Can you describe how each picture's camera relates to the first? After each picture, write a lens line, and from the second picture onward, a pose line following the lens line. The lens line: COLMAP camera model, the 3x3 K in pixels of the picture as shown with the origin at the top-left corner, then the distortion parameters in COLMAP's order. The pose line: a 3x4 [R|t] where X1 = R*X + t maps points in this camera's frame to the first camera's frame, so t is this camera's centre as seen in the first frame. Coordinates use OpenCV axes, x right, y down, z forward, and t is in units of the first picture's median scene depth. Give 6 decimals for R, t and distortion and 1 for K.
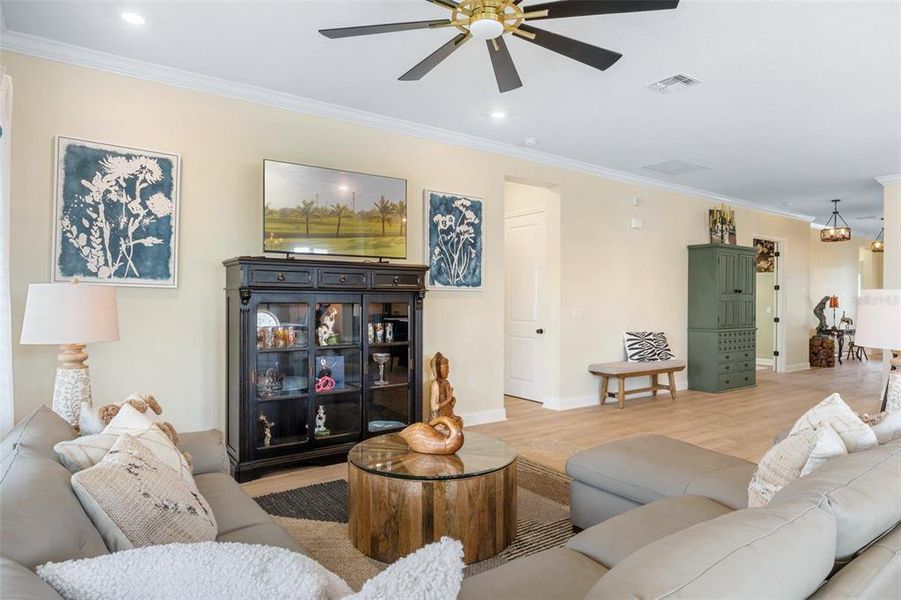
lens RADIAL K [[502.8, 0, 447.5], [0, 502.8, 296.4], [0, 0, 1]] dist [-0.000264, 0.000626]
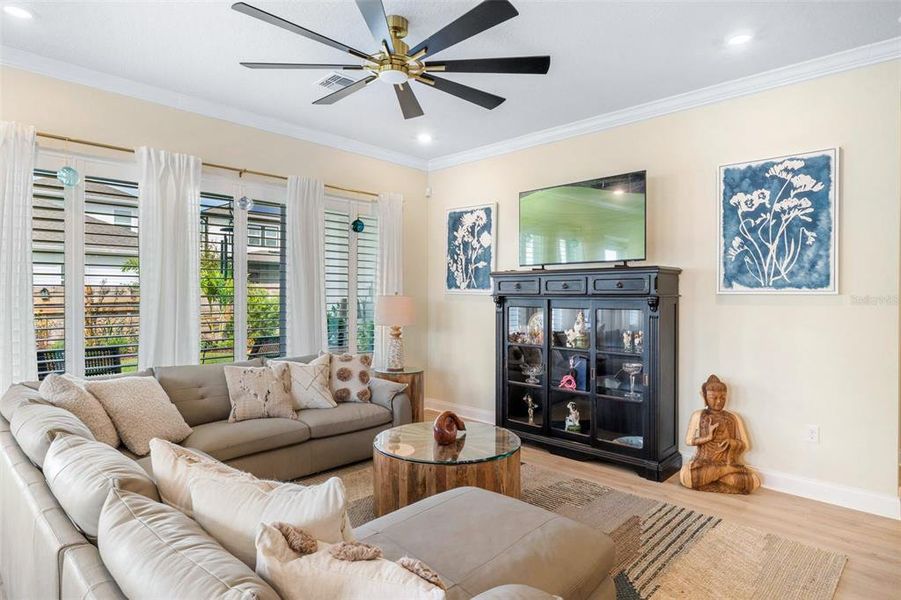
lens RADIAL K [[502.8, 0, 447.5], [0, 502.8, 296.4], [0, 0, 1]] dist [-0.000264, 0.000626]
pose [[0.214777, 0.000518, -0.976663, 0.622910], [0.002048, 0.999997, 0.000981, -0.010806], [0.976661, -0.002211, 0.214775, 0.413504]]
